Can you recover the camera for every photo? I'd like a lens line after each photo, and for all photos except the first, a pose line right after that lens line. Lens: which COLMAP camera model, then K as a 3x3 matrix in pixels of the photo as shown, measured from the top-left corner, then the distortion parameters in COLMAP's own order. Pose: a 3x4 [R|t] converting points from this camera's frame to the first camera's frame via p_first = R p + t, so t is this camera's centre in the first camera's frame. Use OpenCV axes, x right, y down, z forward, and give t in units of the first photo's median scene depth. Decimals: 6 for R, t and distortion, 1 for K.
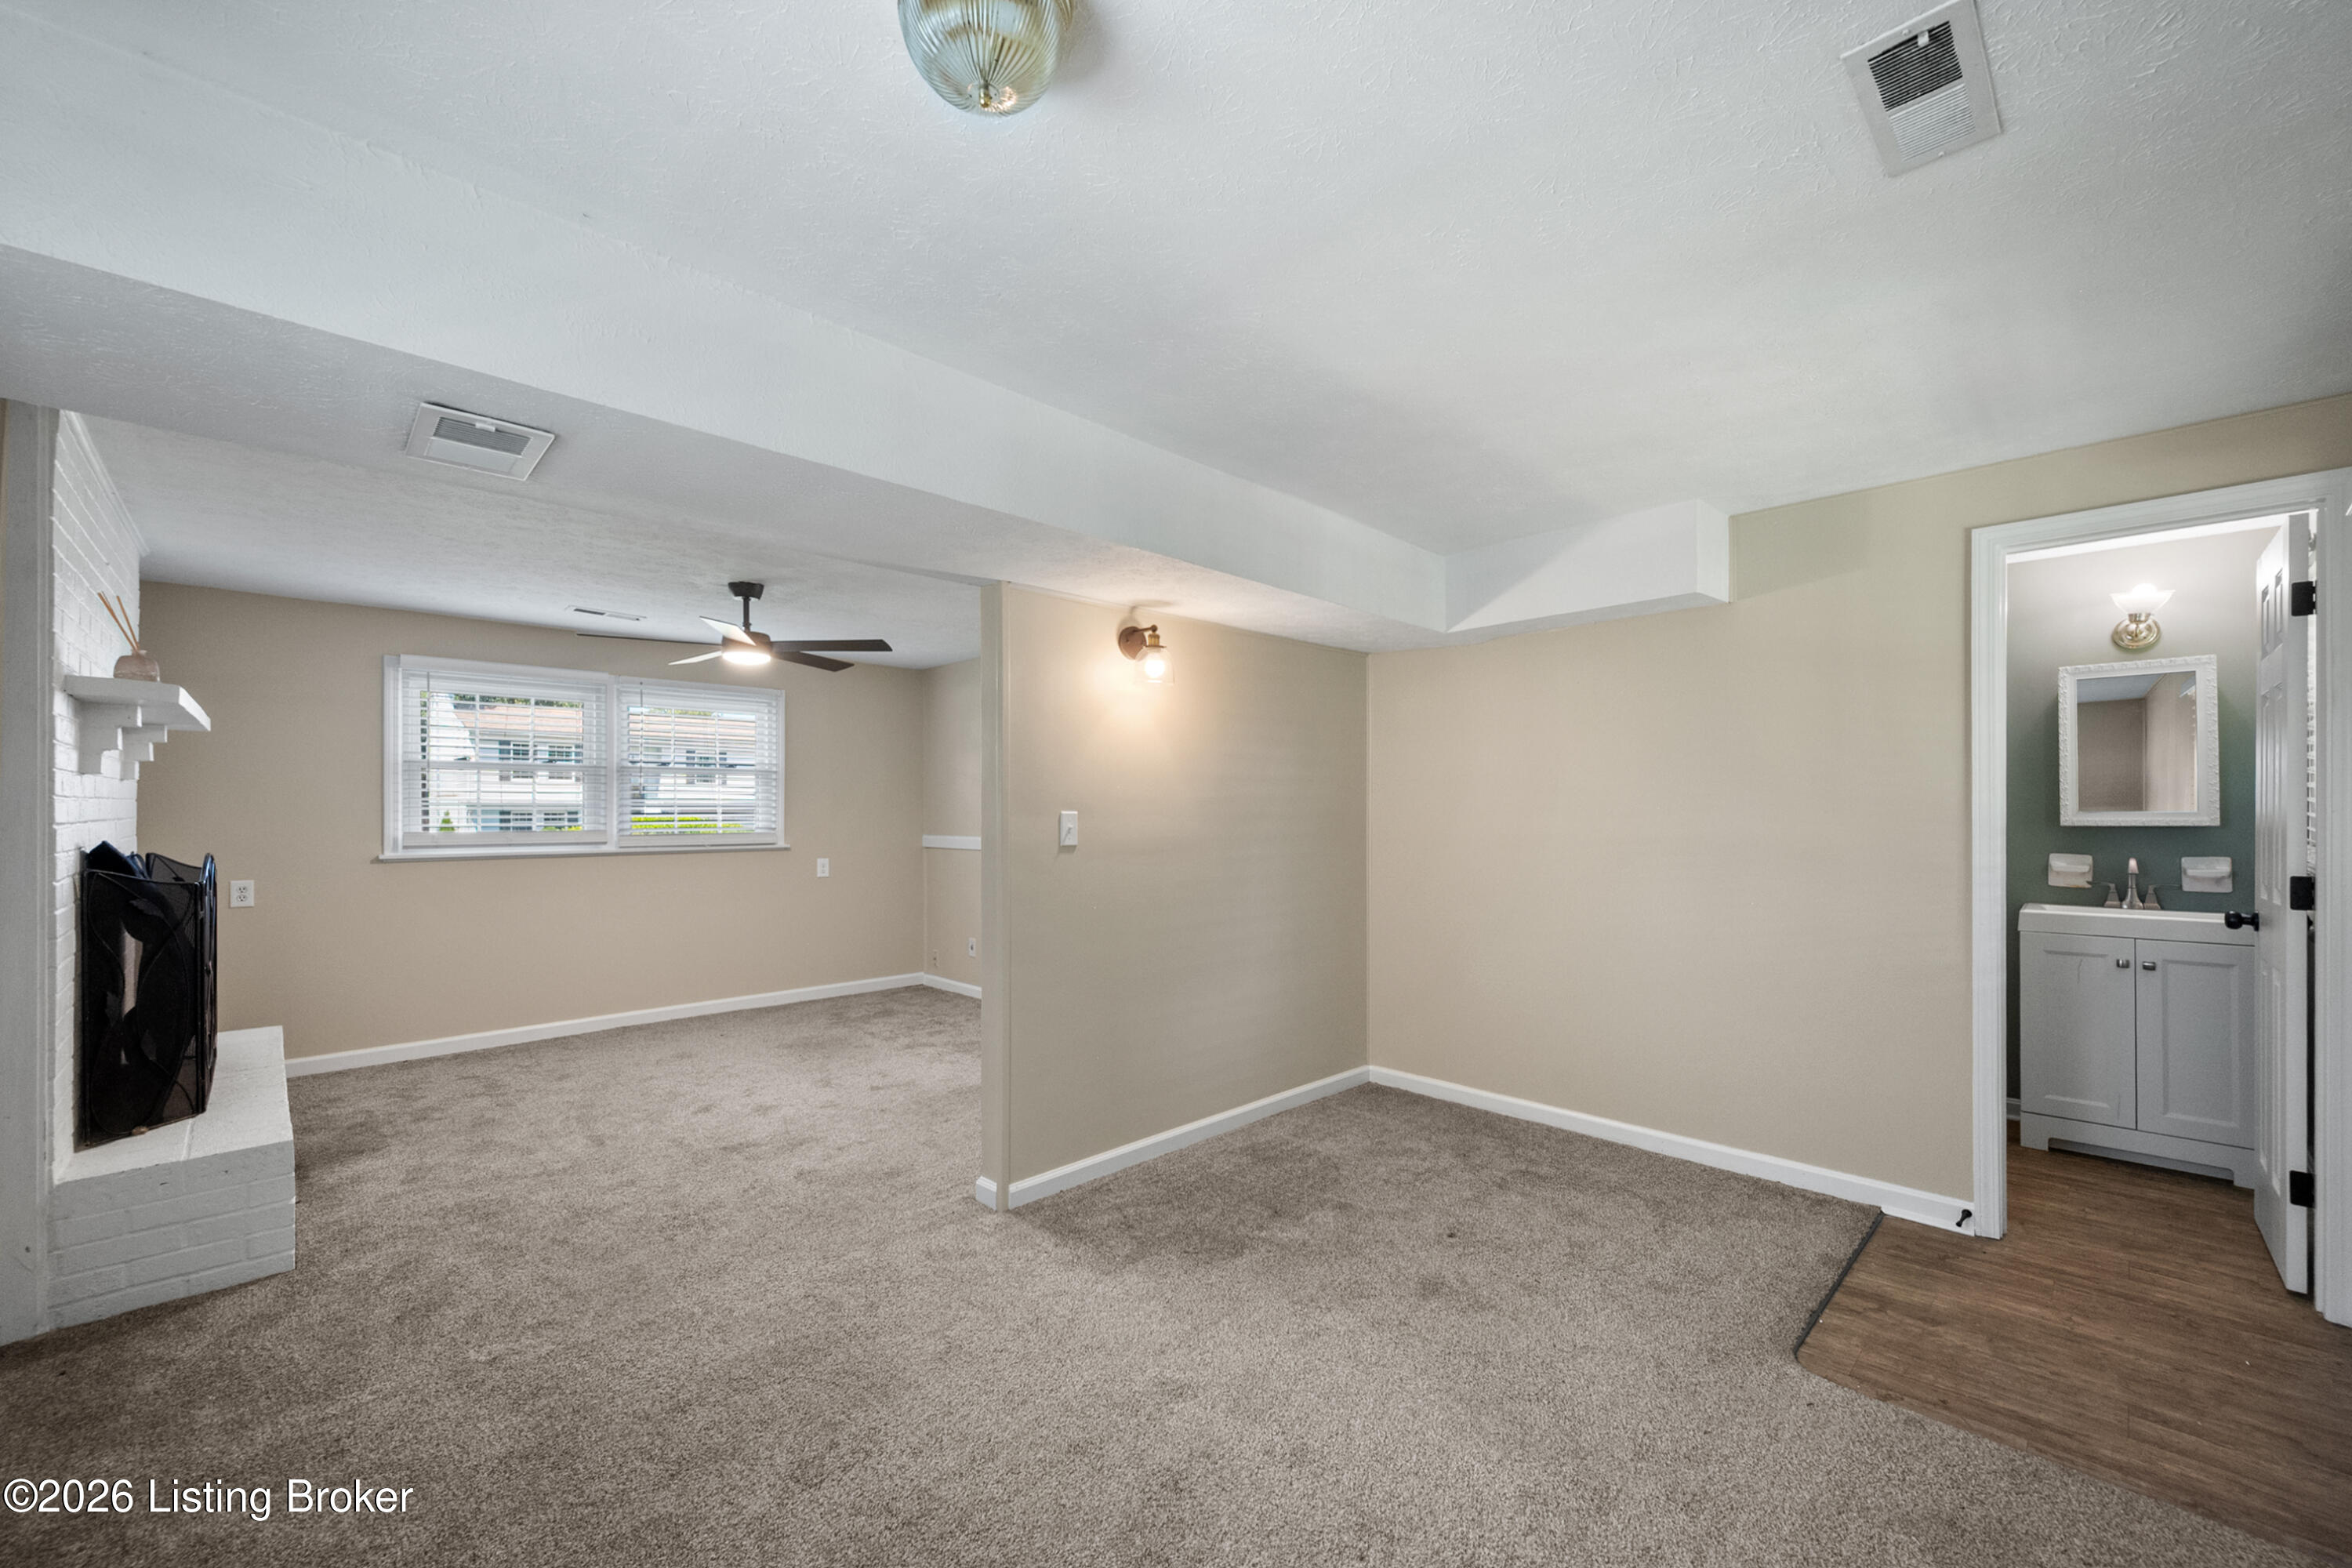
lens RADIAL K [[939.7, 0, 1170.2], [0, 939.7, 799.5], [0, 0, 1]] dist [0.000611, 0.000077]
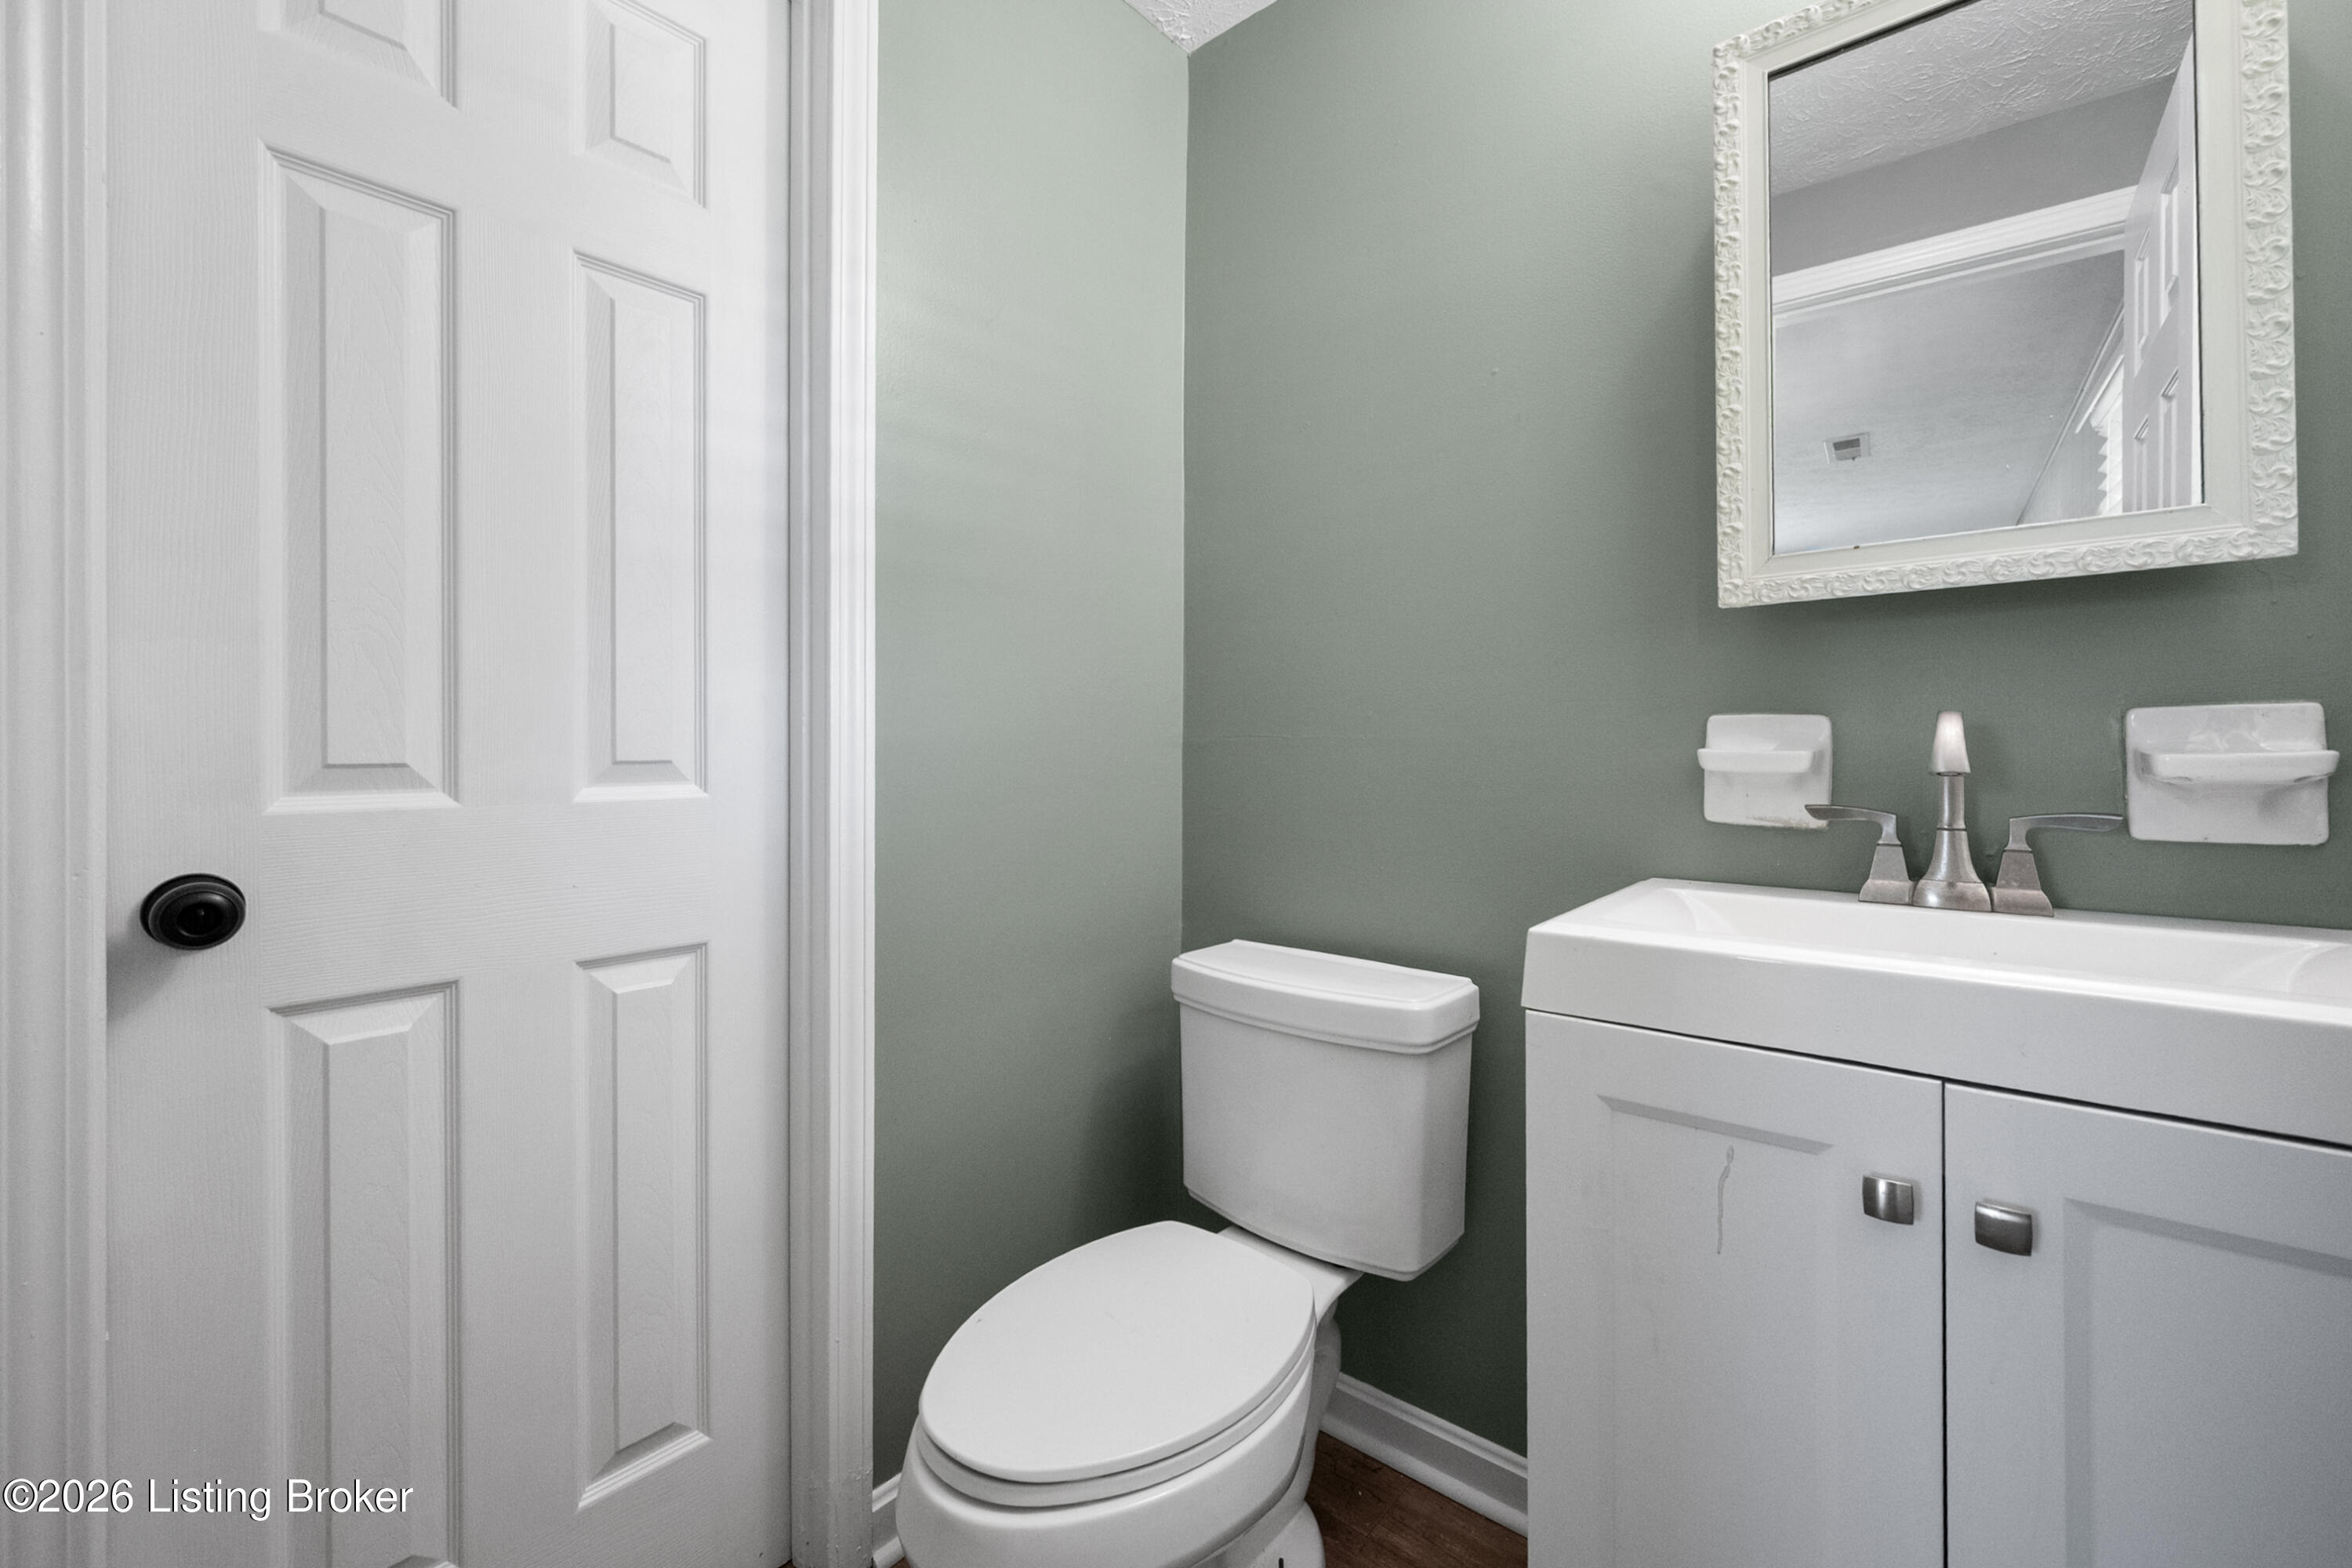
lens RADIAL K [[939.7, 0, 1193.3], [0, 939.7, 740.8], [0, 0, 1]] dist [0.000611, 0.000077]
pose [[0.996718, -0.005624, 0.080757, 0.800608], [0.005048, 0.999960, 0.007339, 0.067001], [-0.080795, -0.006908, 0.996707, 0.764989]]
